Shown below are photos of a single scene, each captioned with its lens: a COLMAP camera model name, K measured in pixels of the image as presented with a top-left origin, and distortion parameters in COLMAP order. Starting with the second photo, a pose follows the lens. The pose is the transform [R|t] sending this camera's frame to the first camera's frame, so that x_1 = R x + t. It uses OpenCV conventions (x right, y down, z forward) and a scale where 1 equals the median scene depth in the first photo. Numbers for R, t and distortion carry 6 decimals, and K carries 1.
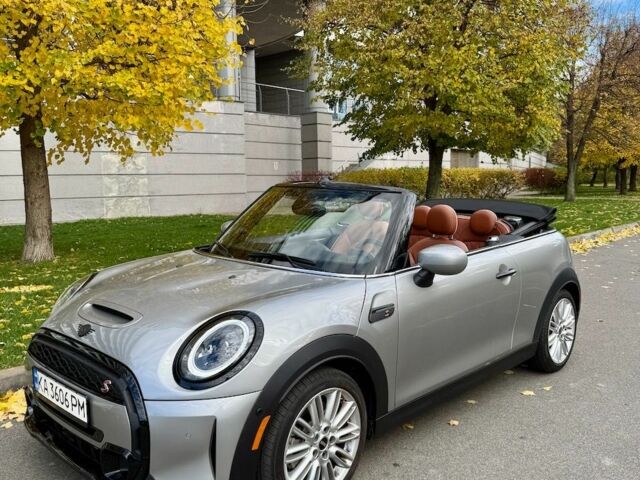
lens RADIAL K [[589.5, 0, 318.2], [0, 589.5, 241.2], [0, 0, 1]] dist [0.103539, -0.208223]
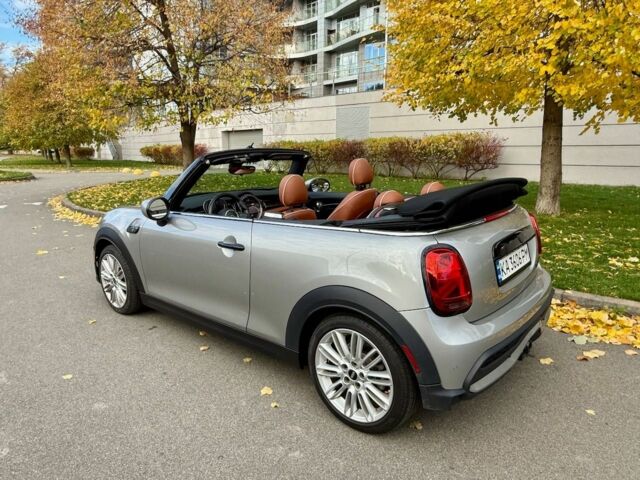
lens RADIAL K [[442.8, 0, 310.6], [0, 442.8, 234.8], [0, 0, 1]] dist [0.000886, -0.000159]
pose [[0.052186, 0.193906, -0.979631, 1.032350], [-0.102047, 0.976868, 0.187923, -0.114448], [0.993410, 0.090161, 0.070766, 1.071004]]
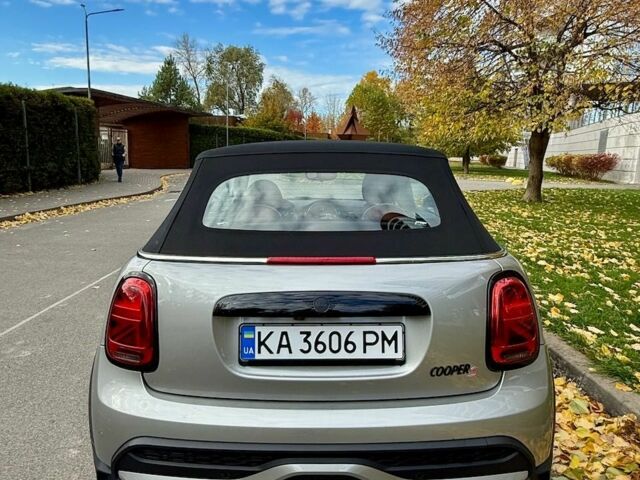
lens RADIAL K [[464.9, 0, 320.0], [0, 464.9, 240.0], [0, 0, 1]] dist [0.000715, -0.002169]
pose [[-0.714055, 0.115844, -0.690438, 0.692168], [-0.092646, 0.961905, 0.257207, -0.171381], [0.693932, 0.247627, -0.676121, 1.658228]]
